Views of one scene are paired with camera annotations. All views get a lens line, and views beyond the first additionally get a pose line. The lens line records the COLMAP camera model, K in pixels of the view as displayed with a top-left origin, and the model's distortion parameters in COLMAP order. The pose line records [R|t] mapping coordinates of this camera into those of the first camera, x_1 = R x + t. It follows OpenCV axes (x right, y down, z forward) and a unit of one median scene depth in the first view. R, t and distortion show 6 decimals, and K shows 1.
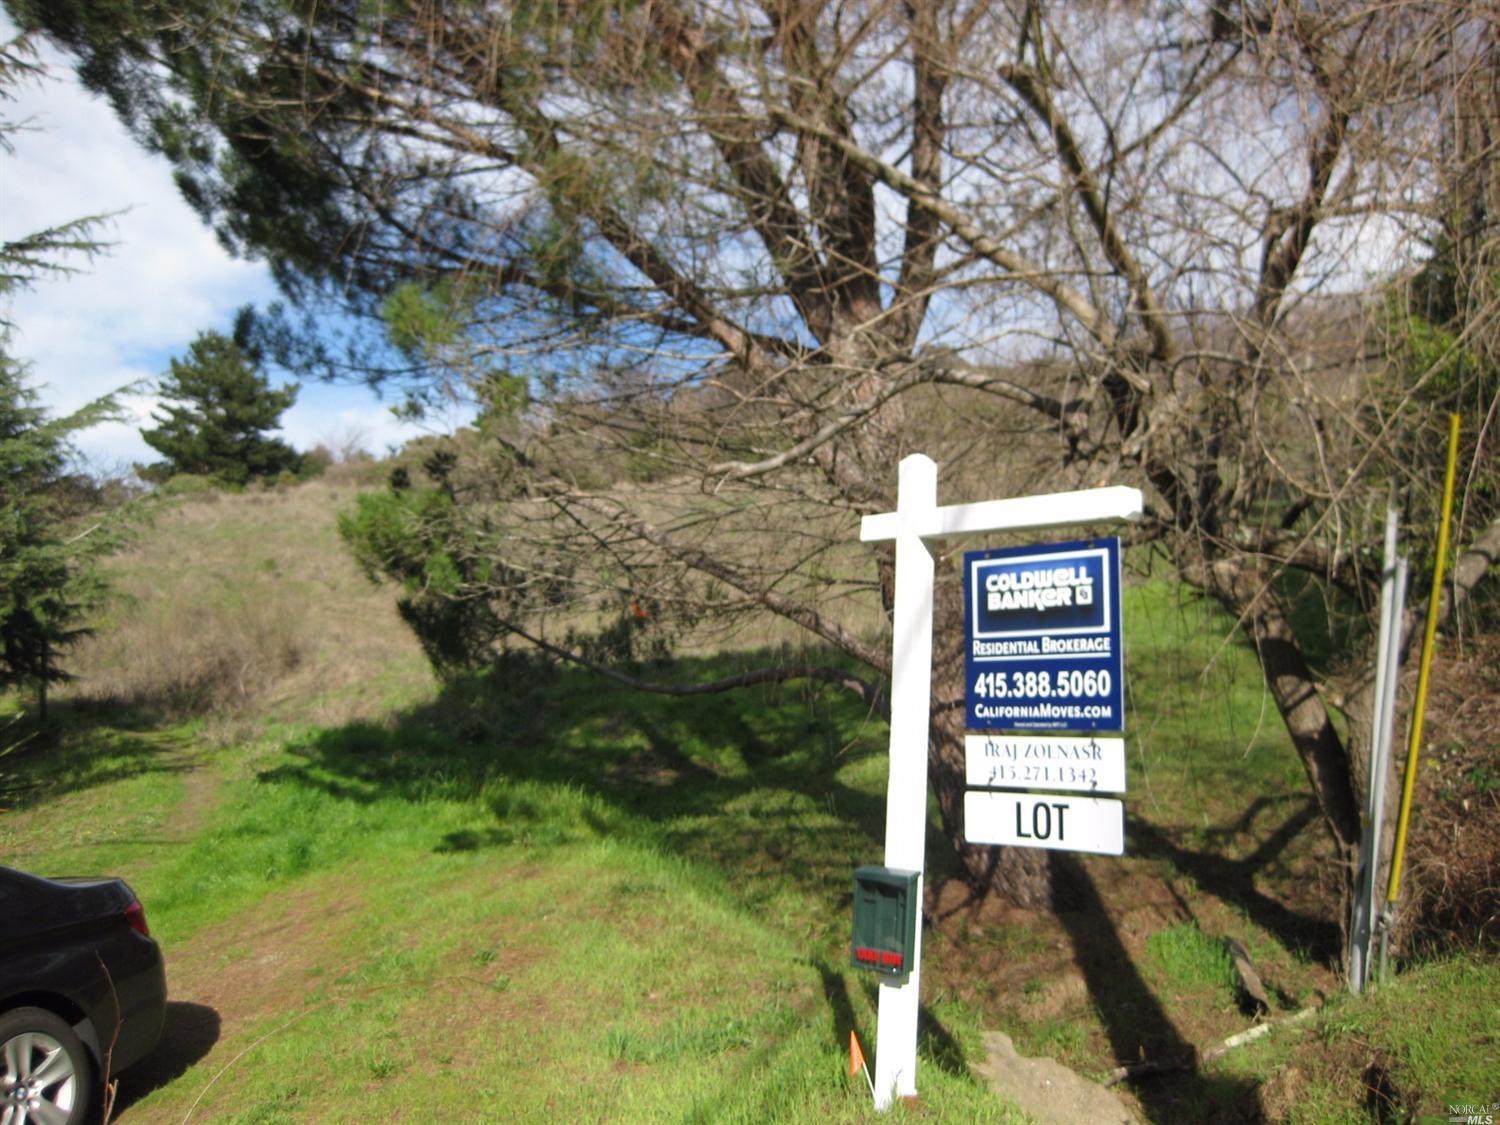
lens RADIAL K [[1546.3, 0, 749.1], [0, 1546.3, 570.2], [0, 0, 1]] dist [-0.174889, 0.128274]
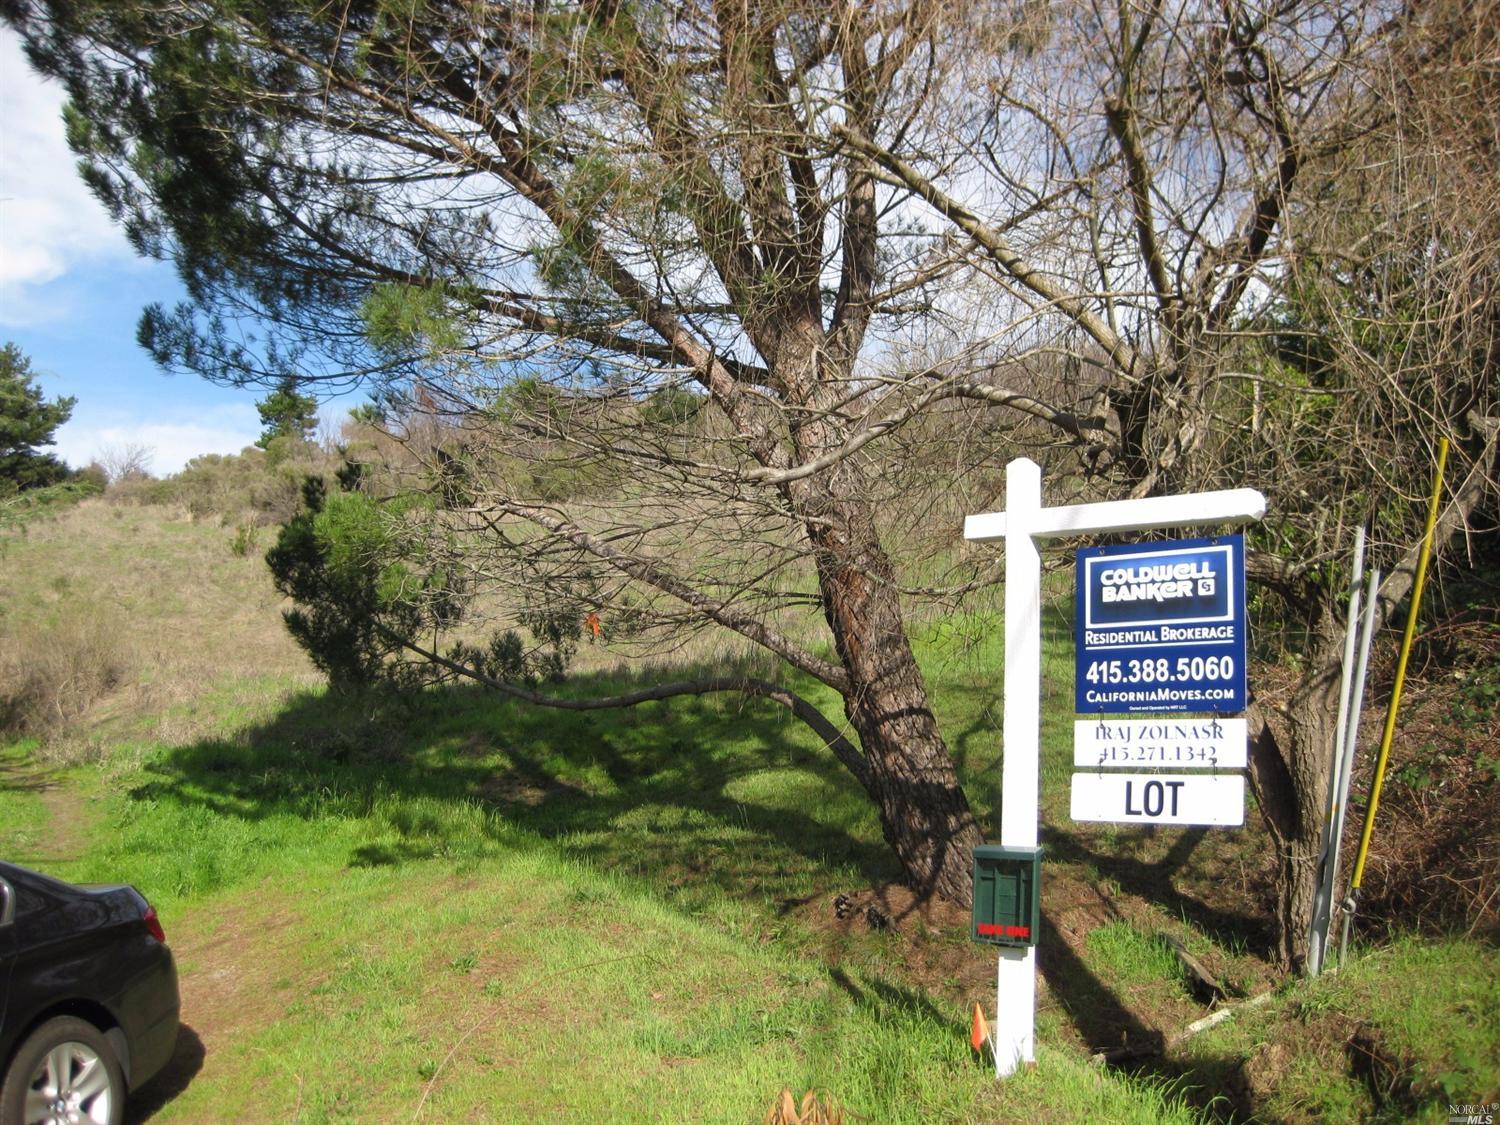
lens RADIAL K [[1546.3, 0, 750.0], [0, 1546.3, 562.5], [0, 0, 1]] dist [-0.167747, 0.135959]
pose [[0.988949, 0.016187, 0.147370, -0.234866], [-0.012451, 0.999578, -0.026237, 0.027738], [-0.147733, 0.024112, 0.988733, -0.022532]]
